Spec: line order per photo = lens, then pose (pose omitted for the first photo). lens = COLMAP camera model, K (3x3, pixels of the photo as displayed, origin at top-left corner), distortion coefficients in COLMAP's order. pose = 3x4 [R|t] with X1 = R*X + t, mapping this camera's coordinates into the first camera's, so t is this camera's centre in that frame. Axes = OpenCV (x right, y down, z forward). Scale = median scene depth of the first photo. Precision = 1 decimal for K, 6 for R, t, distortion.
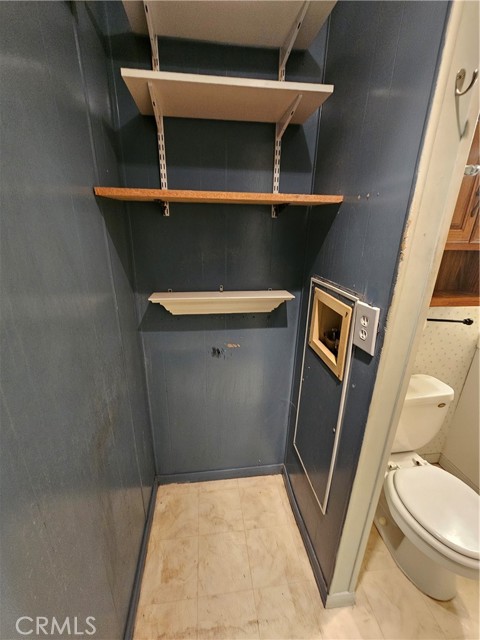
lens RADIAL K [[262.4, 0, 237.5], [0, 262.4, 320.9], [0, 0, 1]] dist [-0.000265, -0.000012]
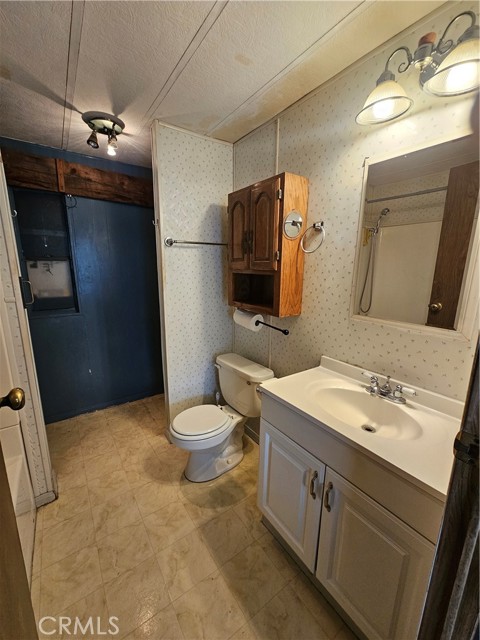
lens RADIAL K [[262.4, 0, 237.5], [0, 262.4, 320.9], [0, 0, 1]] dist [-0.000265, -0.000012]
pose [[0.463927, 0.173660, -0.868685, 1.853361], [-0.295722, 0.954706, 0.032924, -0.021051], [0.835057, 0.241615, 0.494269, 0.179680]]
